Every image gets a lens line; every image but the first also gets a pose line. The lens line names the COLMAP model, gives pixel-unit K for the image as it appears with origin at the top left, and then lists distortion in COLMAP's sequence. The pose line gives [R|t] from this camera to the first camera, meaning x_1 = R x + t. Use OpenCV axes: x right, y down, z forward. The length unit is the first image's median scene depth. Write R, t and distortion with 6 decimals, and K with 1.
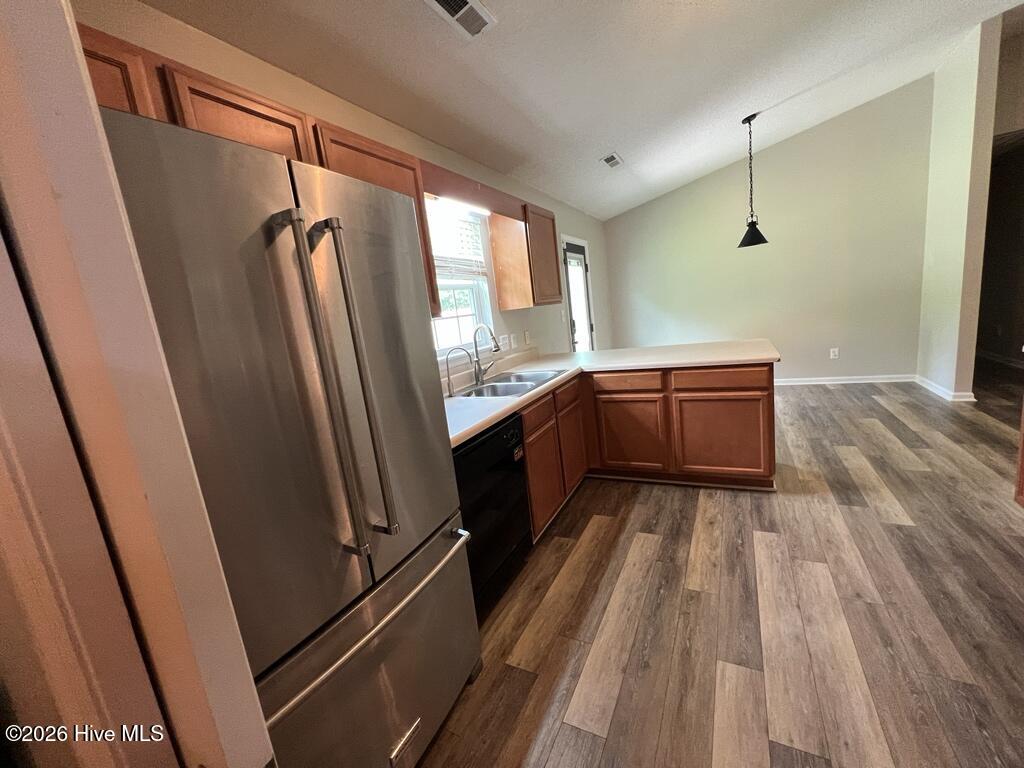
lens RADIAL K [[411.1, 0, 513.6], [0, 411.1, 384.8], [0, 0, 1]] dist [-0.000153, 0.000513]
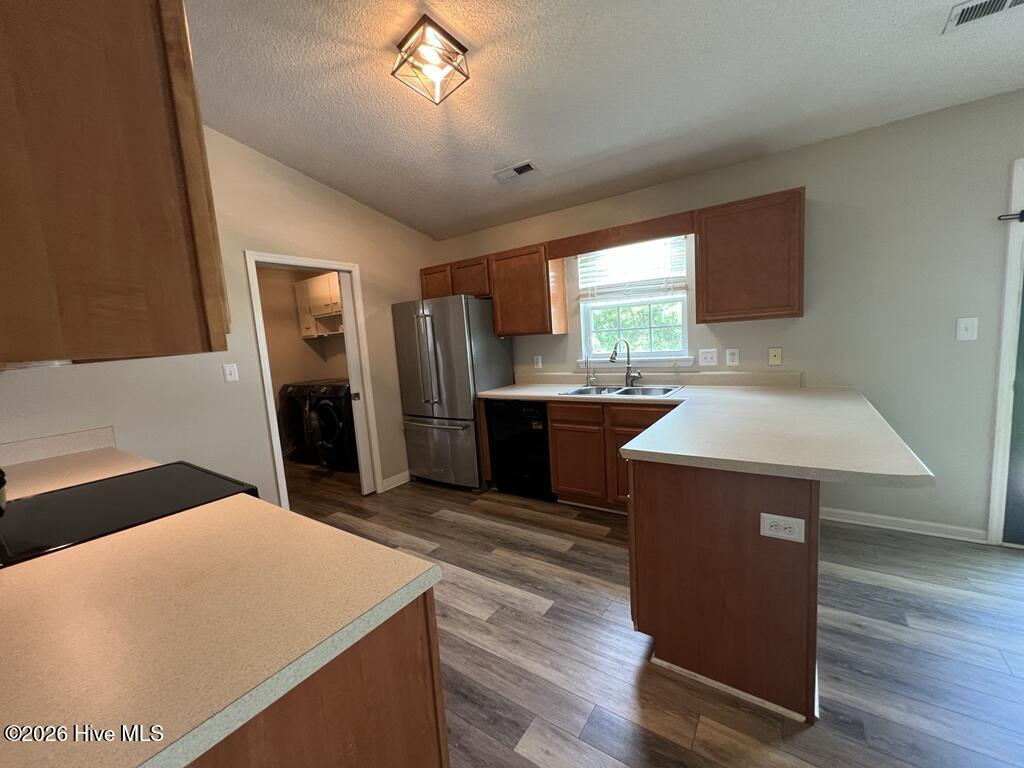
lens RADIAL K [[411.1, 0, 514.5], [0, 411.1, 387.6], [0, 0, 1]] dist [-0.000153, 0.000513]
pose [[-0.108931, 0.252582, -0.961424, 1.299761], [-0.094831, 0.960128, 0.262986, -0.329717], [0.989516, 0.119820, -0.080635, 0.882435]]
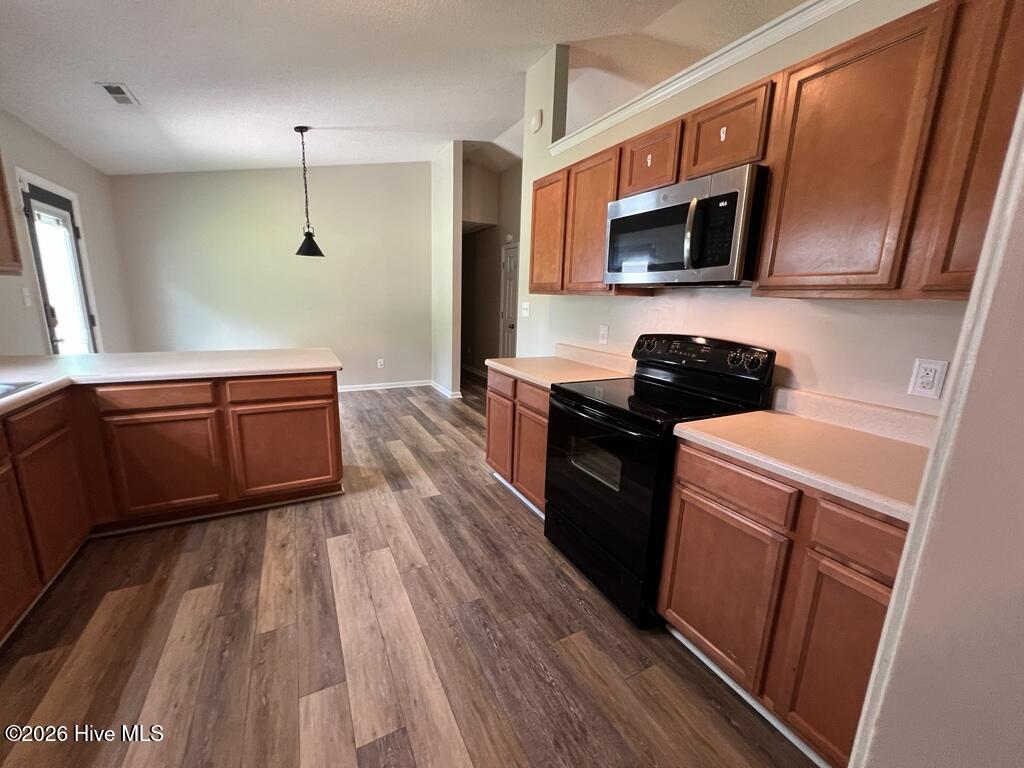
lens RADIAL K [[411.1, 0, 512.1], [0, 411.1, 386.0], [0, 0, 1]] dist [-0.000153, 0.000513]
pose [[0.558869, -0.028822, 0.828755, 0.015662], [0.042879, 0.999063, 0.005829, -0.003490], [-0.828146, 0.032279, 0.559582, 0.051031]]
